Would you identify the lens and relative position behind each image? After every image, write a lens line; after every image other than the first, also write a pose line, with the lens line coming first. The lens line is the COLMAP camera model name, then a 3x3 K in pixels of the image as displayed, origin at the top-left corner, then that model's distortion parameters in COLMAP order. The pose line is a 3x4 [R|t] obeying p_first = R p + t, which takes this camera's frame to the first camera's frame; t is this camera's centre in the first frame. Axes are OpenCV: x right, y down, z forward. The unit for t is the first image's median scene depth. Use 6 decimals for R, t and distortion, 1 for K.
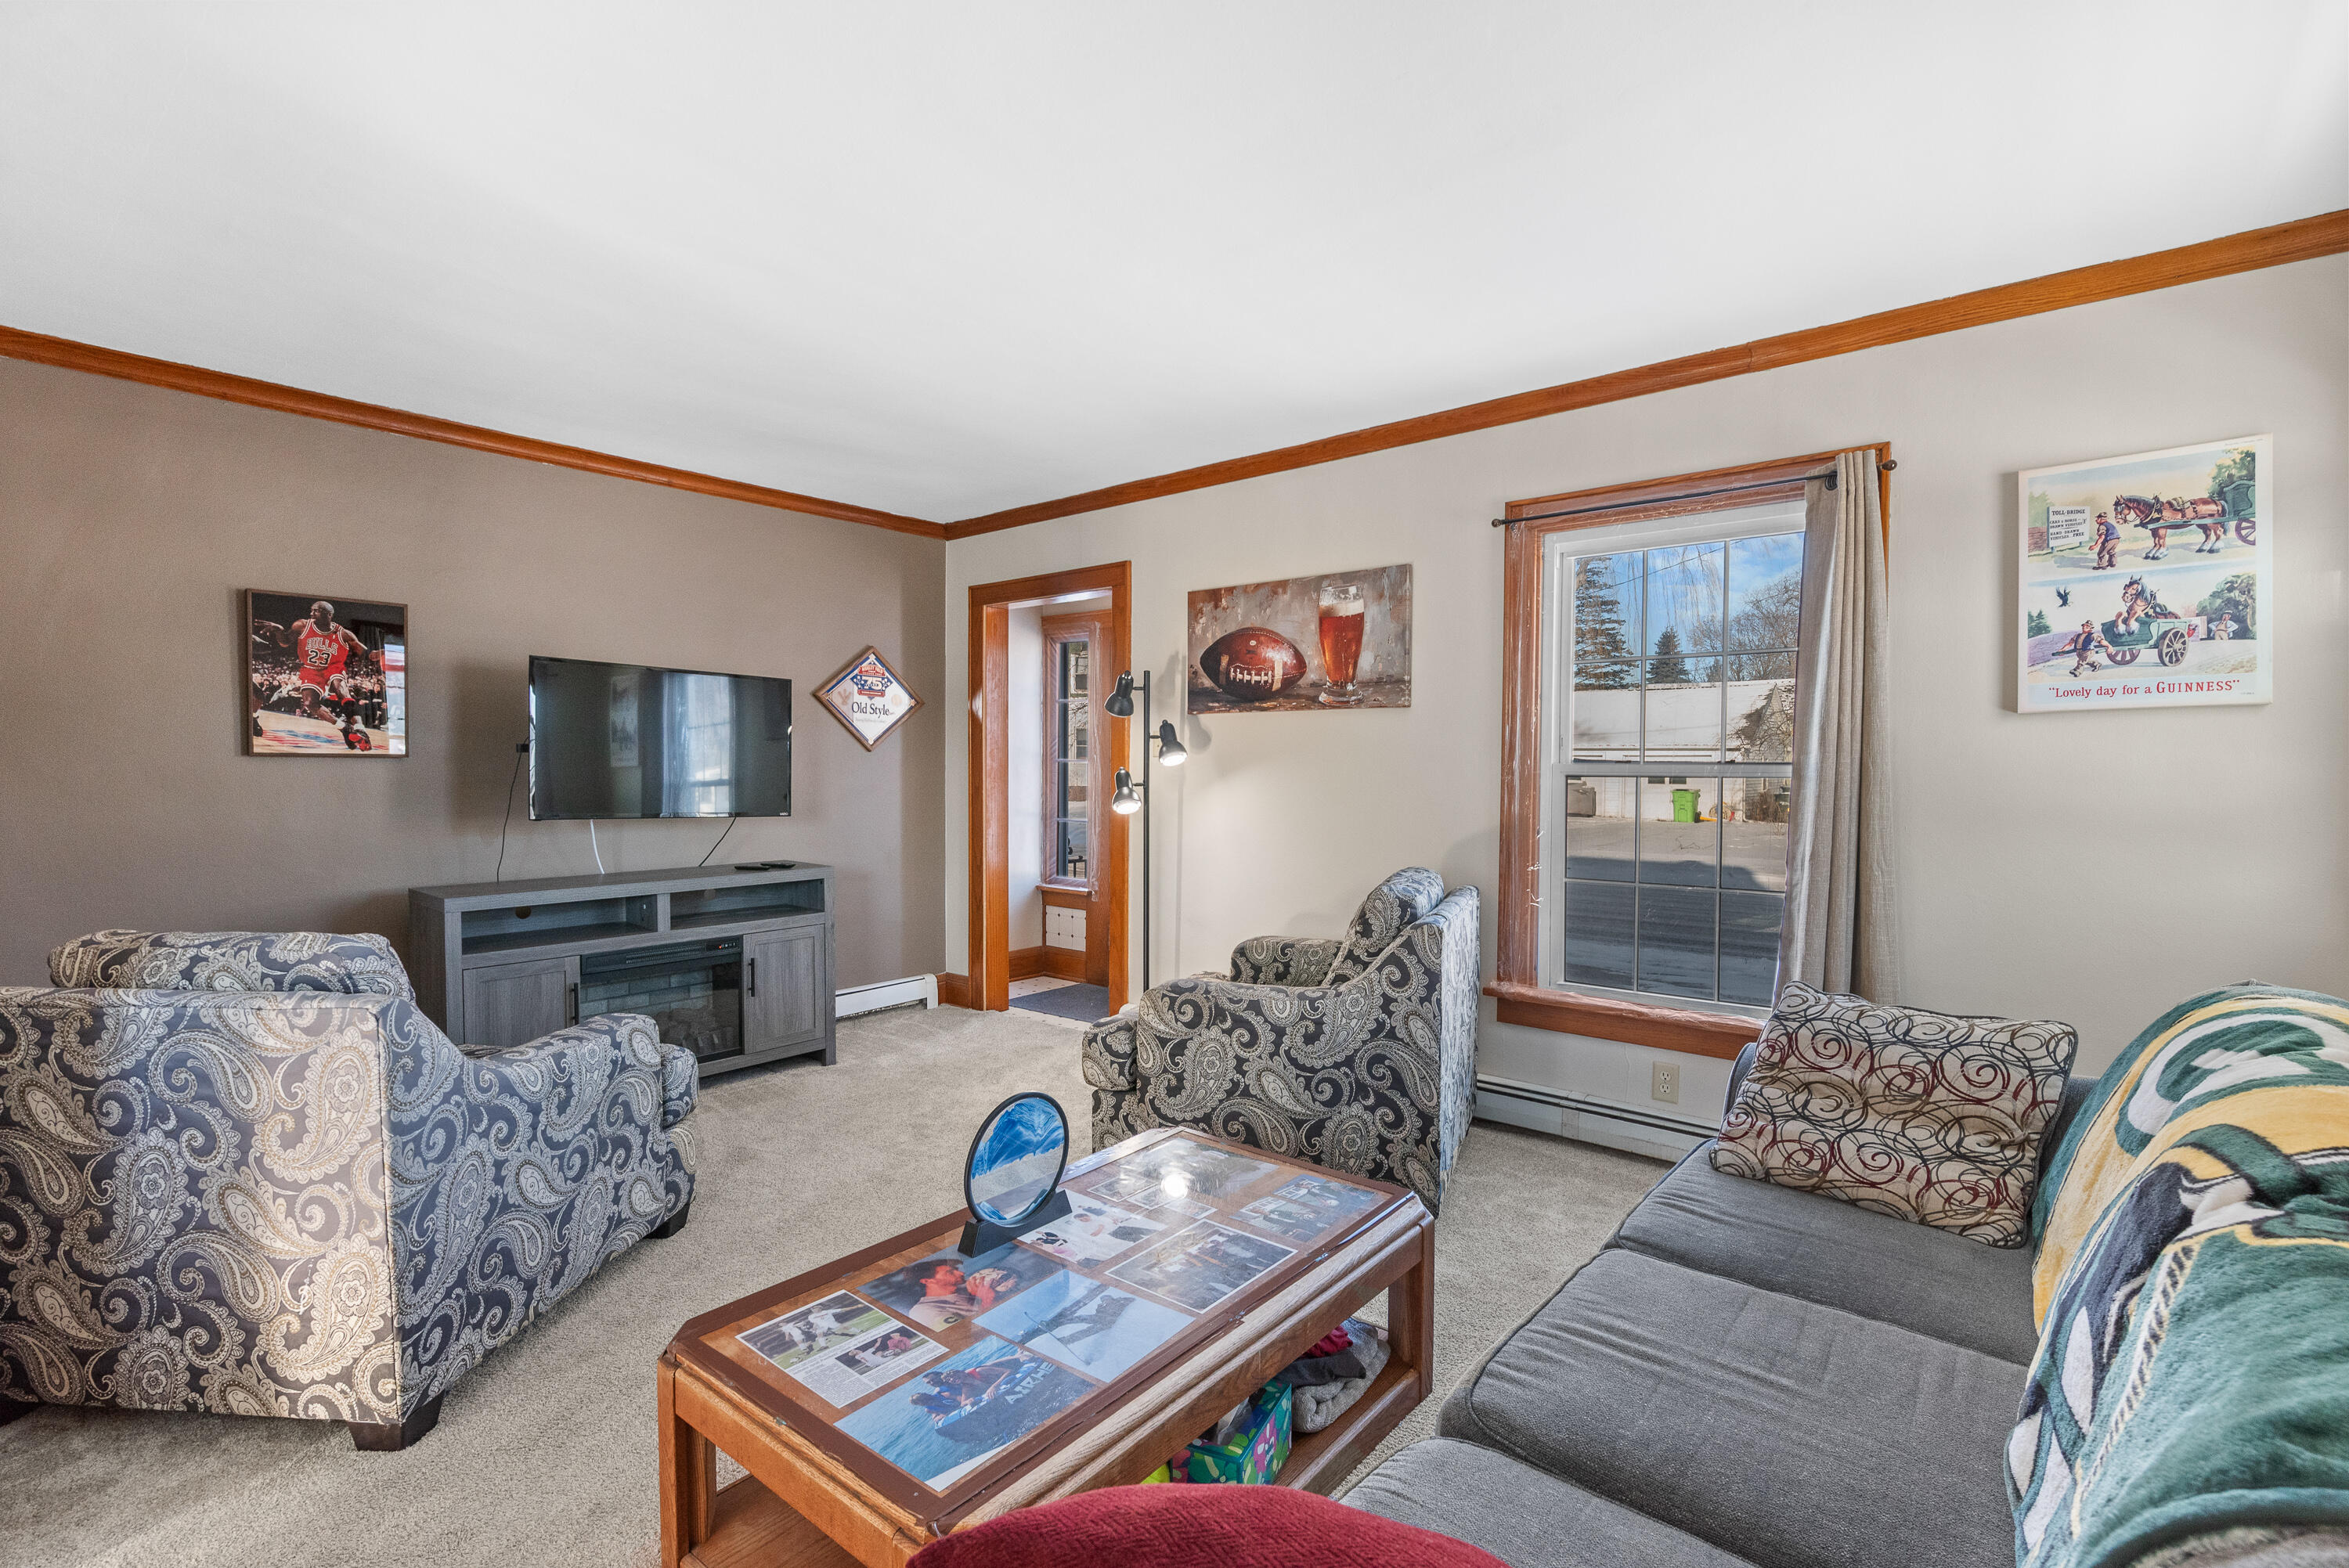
lens RADIAL K [[1106.8, 0, 1165.3], [0, 1106.8, 802.0], [0, 0, 1]] dist [0.002890, -0.000152]
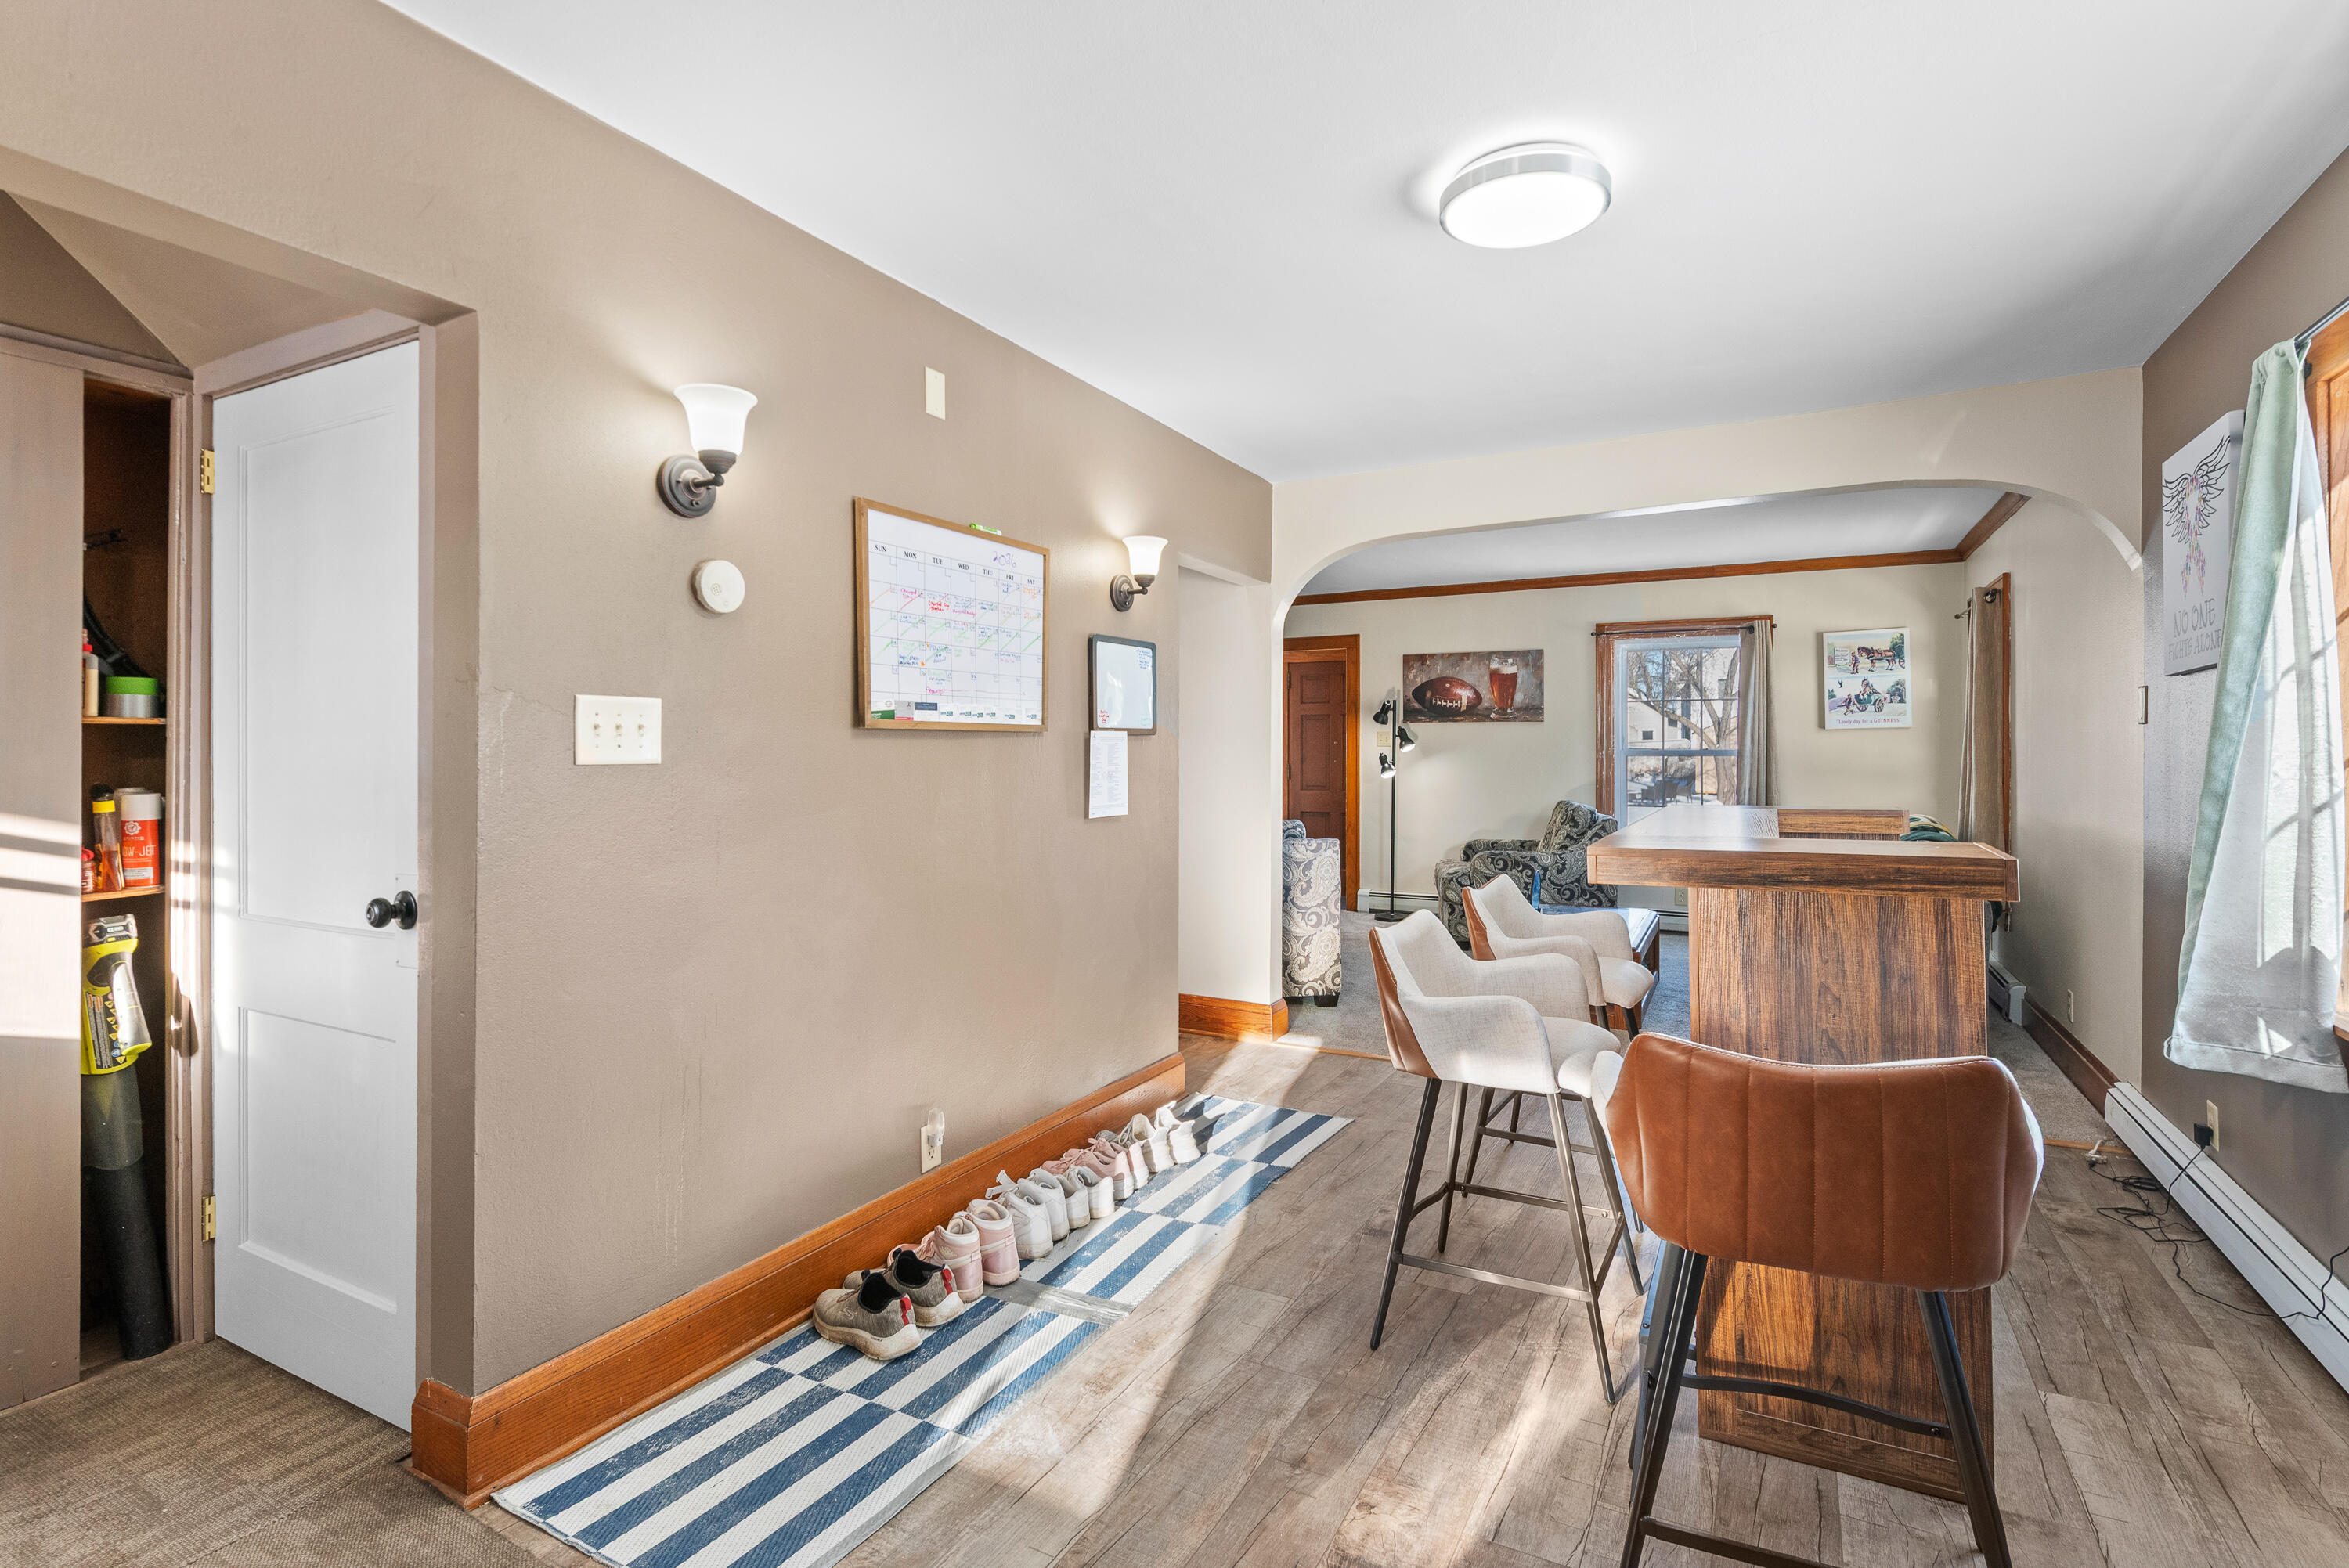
lens RADIAL K [[1106.8, 0, 1186.2], [0, 1106.8, 760.7], [0, 0, 1]] dist [0.002890, -0.000152]
pose [[0.978340, -0.006324, 0.206909, -0.871351], [0.010627, 0.999750, -0.019690, 0.017949], [-0.206733, 0.021462, 0.978162, -0.860010]]
